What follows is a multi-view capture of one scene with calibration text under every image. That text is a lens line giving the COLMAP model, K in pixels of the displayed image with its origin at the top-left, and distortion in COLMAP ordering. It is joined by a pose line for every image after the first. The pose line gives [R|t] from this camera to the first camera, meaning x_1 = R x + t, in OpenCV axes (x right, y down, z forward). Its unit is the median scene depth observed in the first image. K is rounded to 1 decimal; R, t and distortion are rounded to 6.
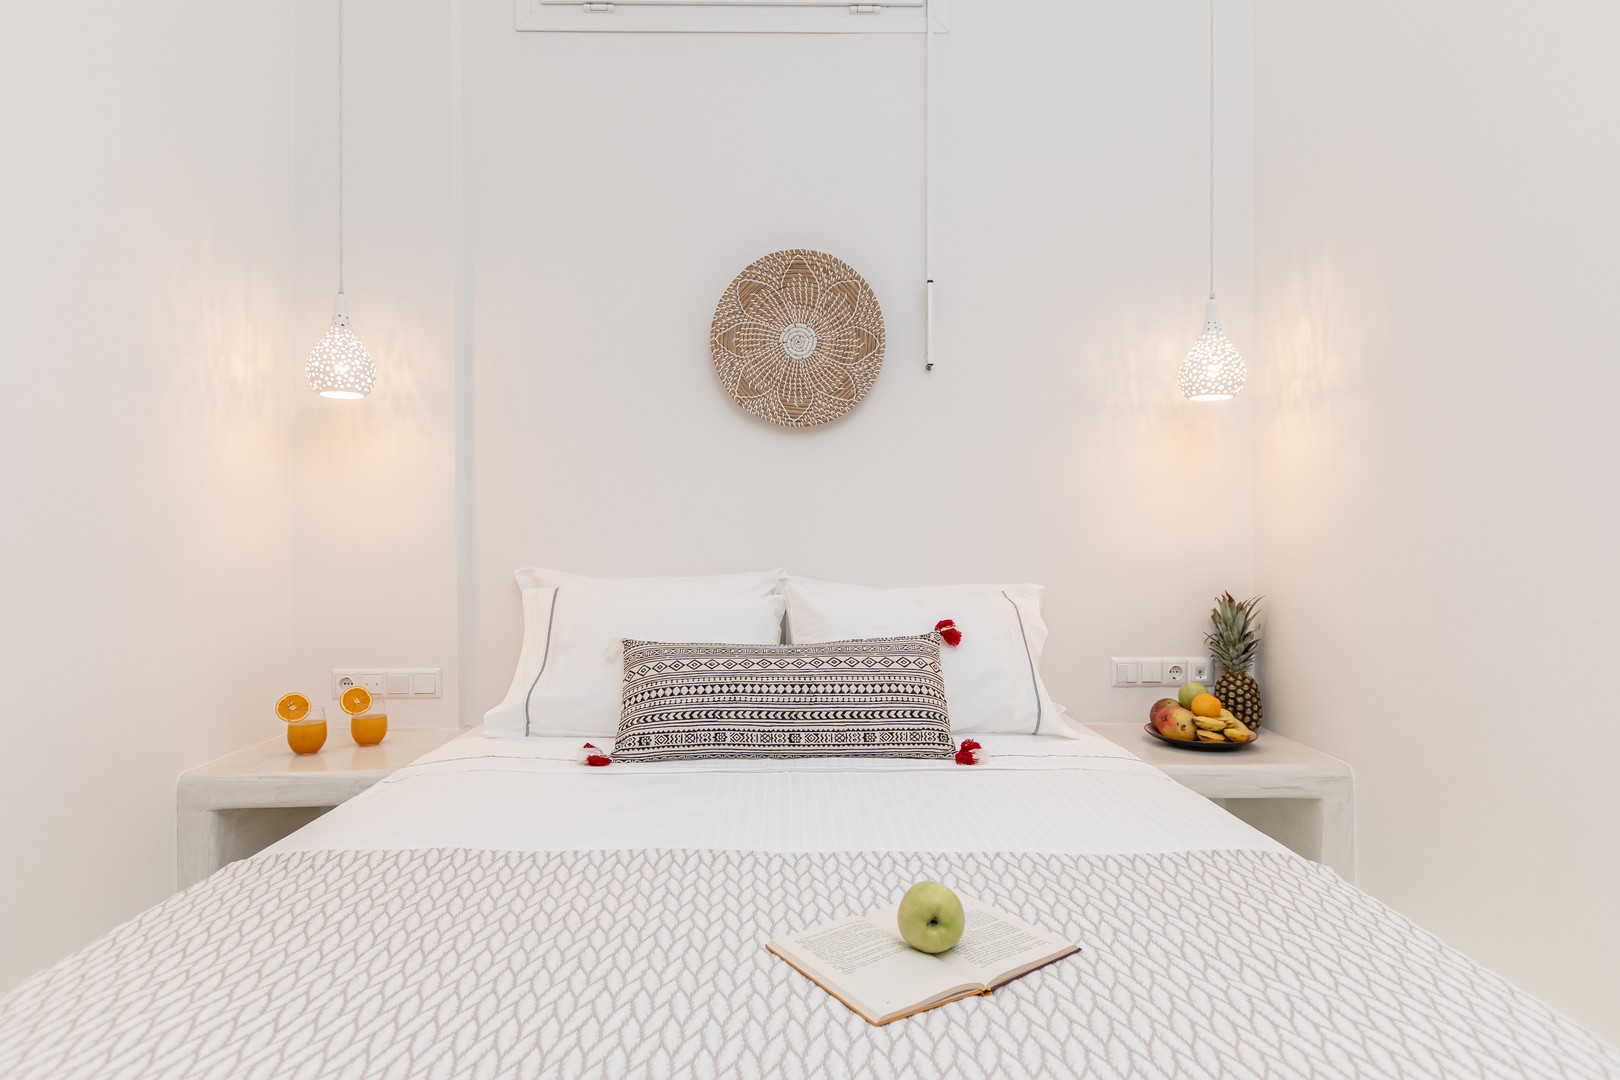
lens RADIAL K [[890.1, 0, 806.9], [0, 890.1, 540.0], [0, 0, 1]] dist [-0.000586, 0.000279]
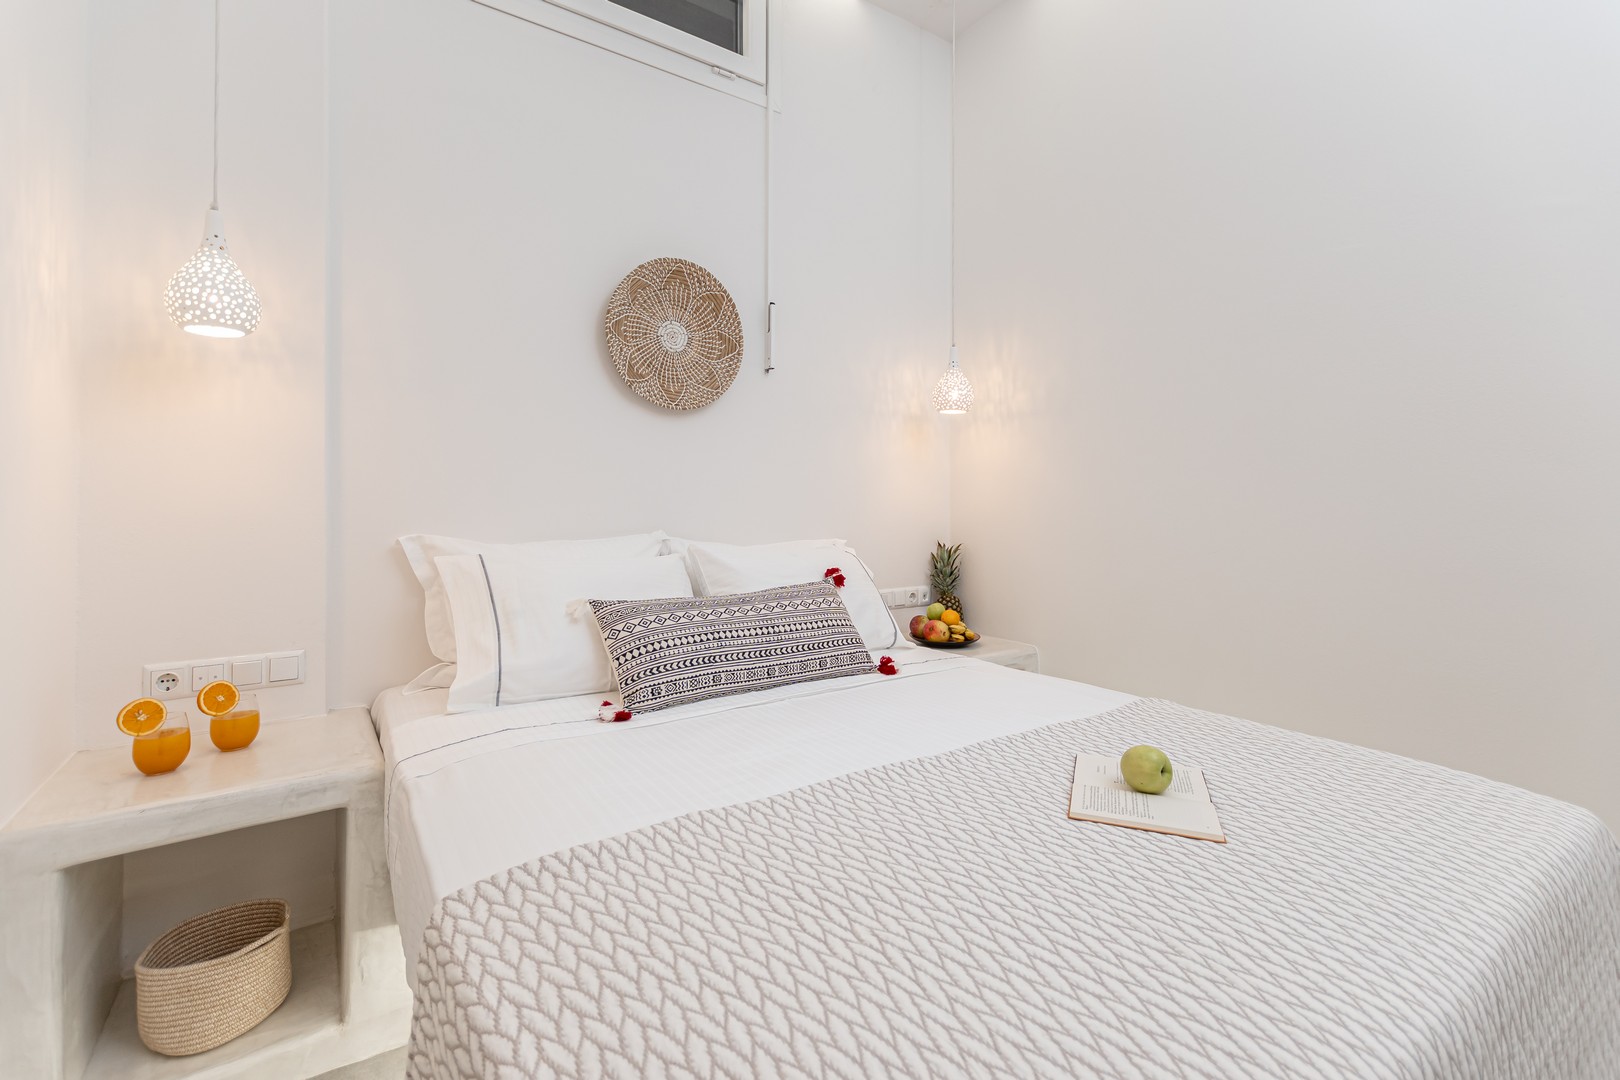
lens RADIAL K [[710.7, 0, 785.3], [0, 710.7, 496.4], [0, 0, 1]] dist [0.008368, -0.004850]
pose [[0.837463, 0.008992, 0.546421, -0.439625], [-0.003201, 0.999928, -0.011550, -0.002858], [-0.546485, 0.007924, 0.837431, 0.151917]]
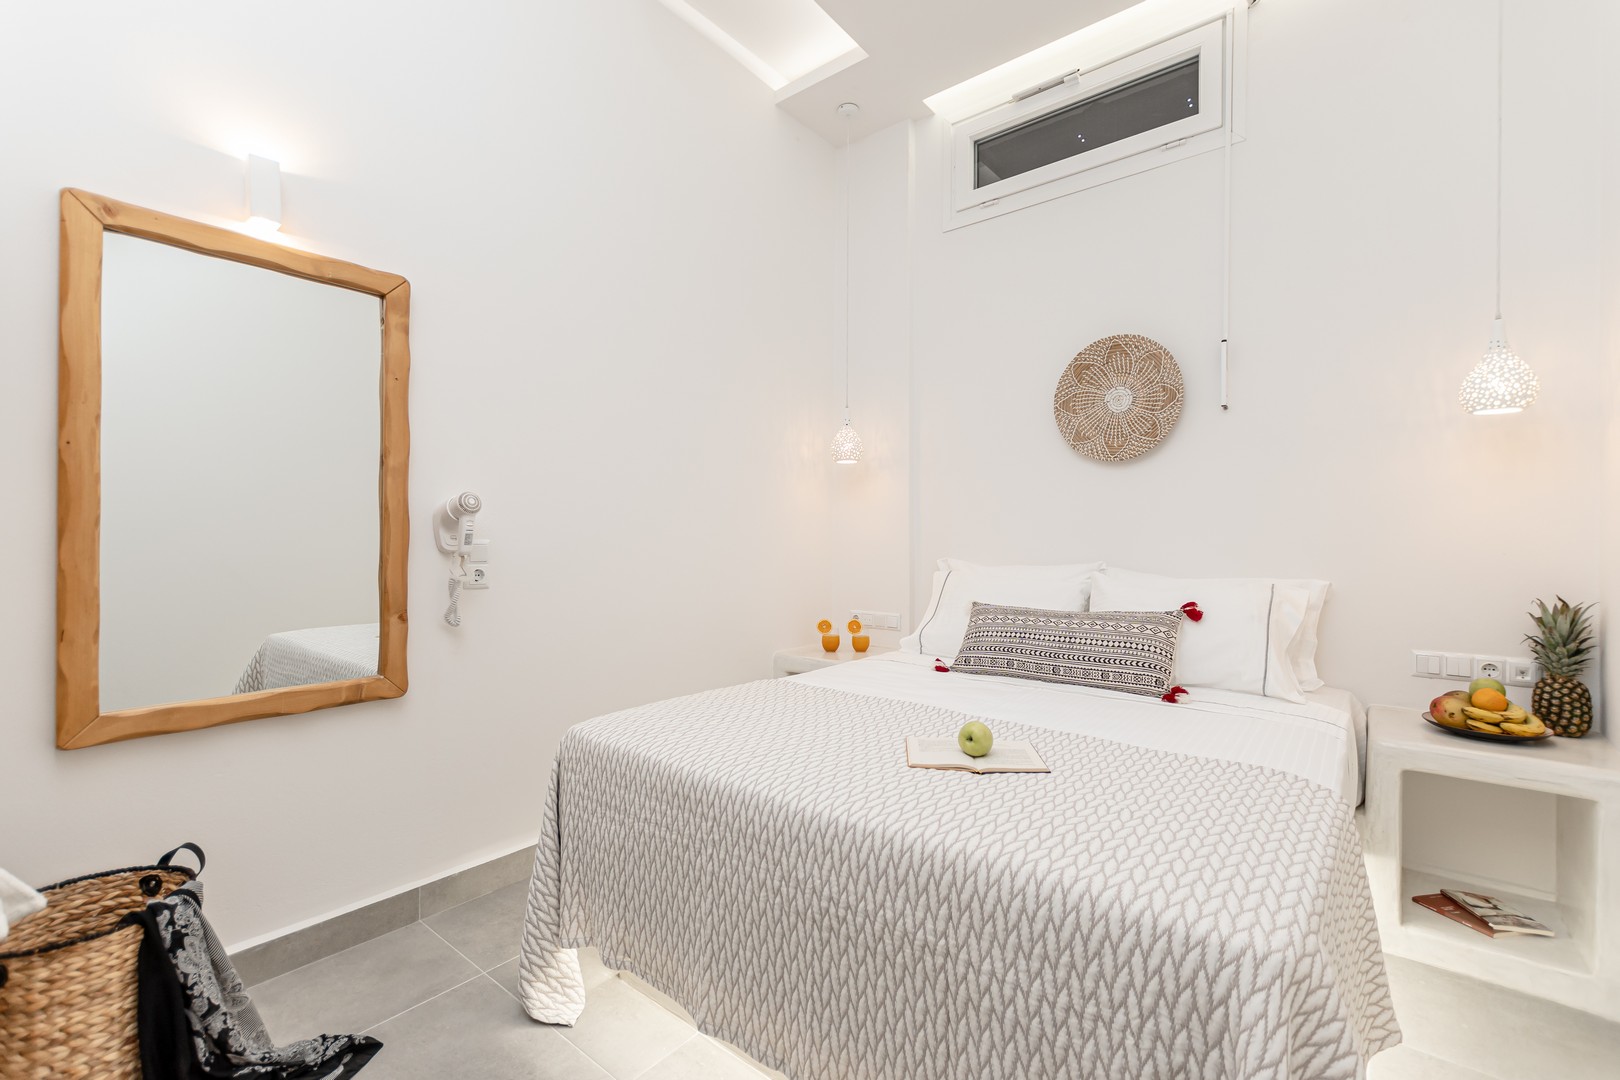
lens RADIAL K [[710.7, 0, 806.6], [0, 710.7, 538.6], [0, 0, 1]] dist [0.008368, -0.004850]
pose [[0.759106, 0.005289, -0.650945, 0.386422], [-0.002950, 0.999985, 0.004684, -0.009383], [0.650960, -0.001635, 0.759110, -0.188086]]
